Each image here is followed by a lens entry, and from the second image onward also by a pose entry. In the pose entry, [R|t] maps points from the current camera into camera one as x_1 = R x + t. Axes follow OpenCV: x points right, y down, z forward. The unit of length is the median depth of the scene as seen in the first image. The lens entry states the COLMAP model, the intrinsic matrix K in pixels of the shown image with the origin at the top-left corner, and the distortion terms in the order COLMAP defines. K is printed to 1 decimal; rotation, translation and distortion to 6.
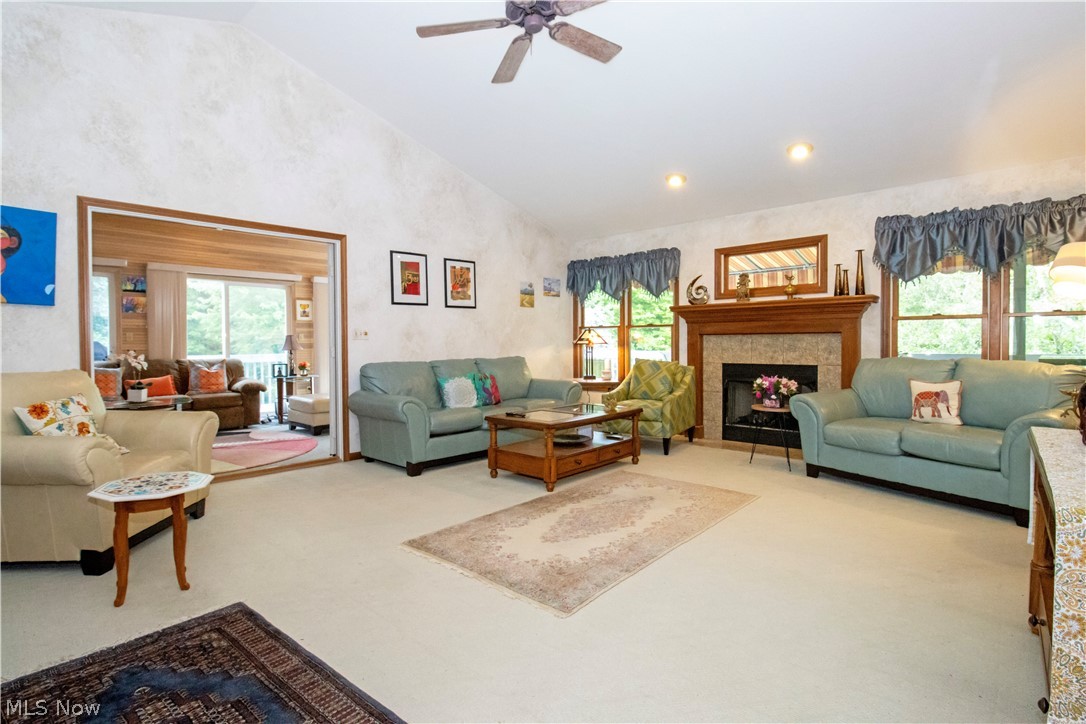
lens RADIAL K [[532.6, 0, 541.3], [0, 532.6, 354.6], [0, 0, 1]] dist [-0.000378, -0.007790]
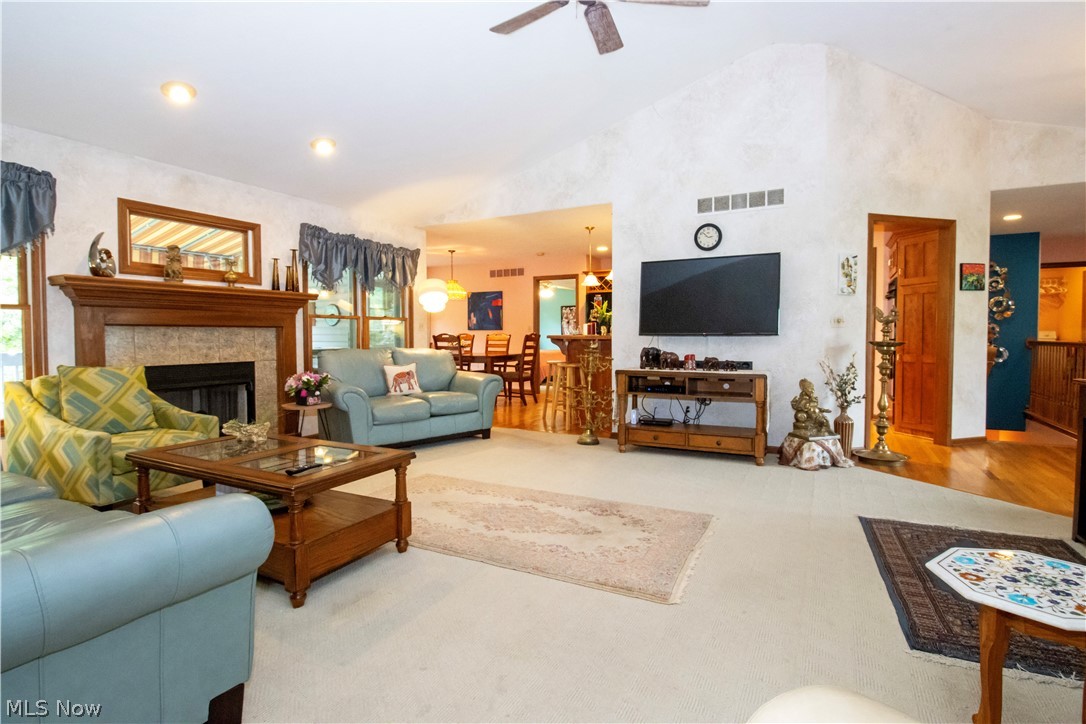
lens RADIAL K [[532.6, 0, 537.1], [0, 532.6, 356.7], [0, 0, 1]] dist [-0.000378, -0.007790]
pose [[-0.243971, -0.031710, 0.969264, -0.505841], [0.028314, 0.998806, 0.039804, -0.011249], [-0.969369, 0.037155, -0.242782, 0.733757]]
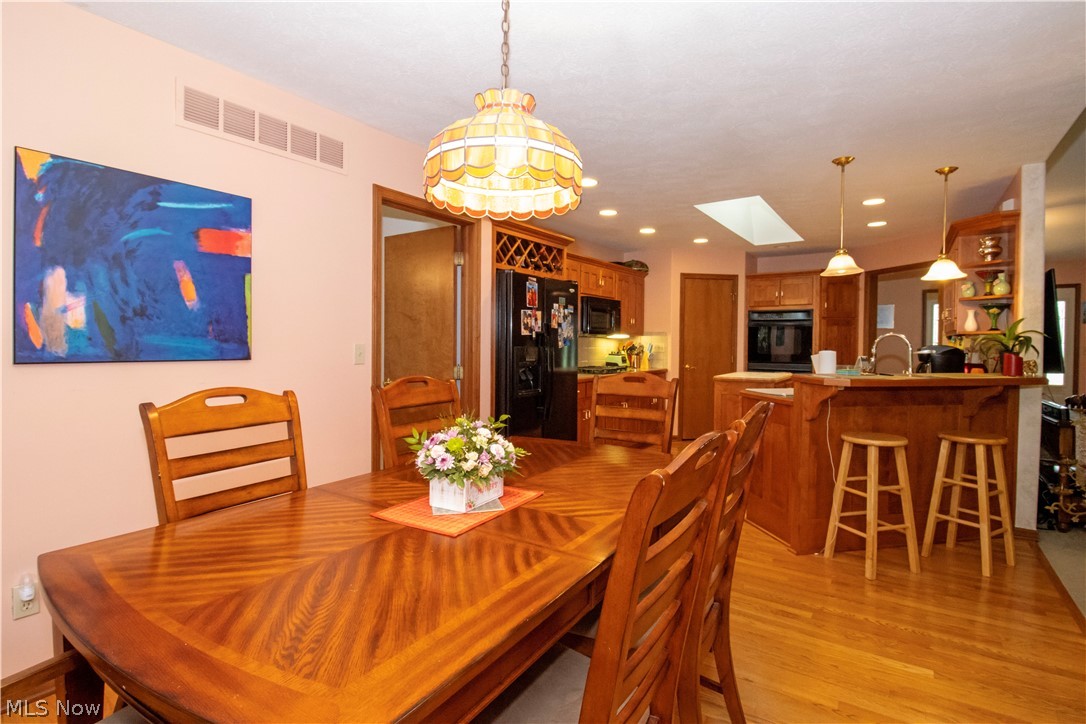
lens RADIAL K [[532.6, 0, 527.7], [0, 532.6, 344.1], [0, 0, 1]] dist [-0.000378, -0.007790]
pose [[-0.990803, -0.002616, -0.135286, 1.167517], [-0.006645, 0.999547, 0.029339, -0.062252], [0.135148, 0.029969, -0.990372, 0.873069]]
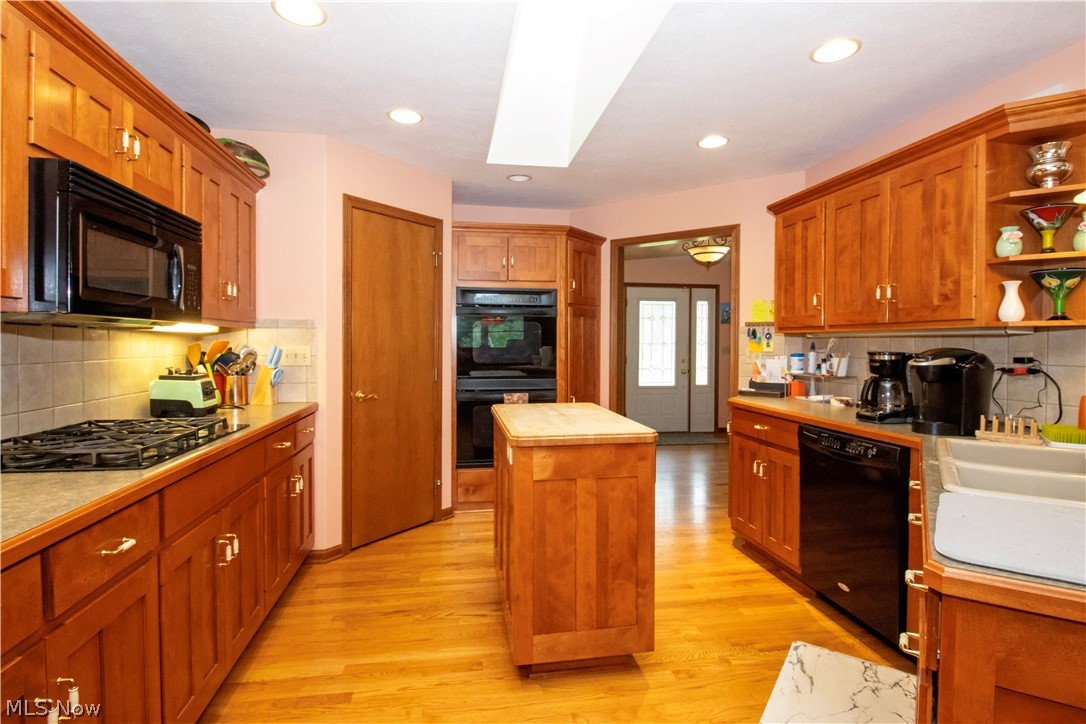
lens RADIAL K [[532.6, 0, 539.8], [0, 532.6, 354.4], [0, 0, 1]] dist [-0.000378, -0.007790]
pose [[-0.599242, 0.015687, -0.800415, 0.978643], [-0.020520, 0.999179, 0.034945, -0.044634], [0.800305, 0.037365, -0.598427, 0.195824]]
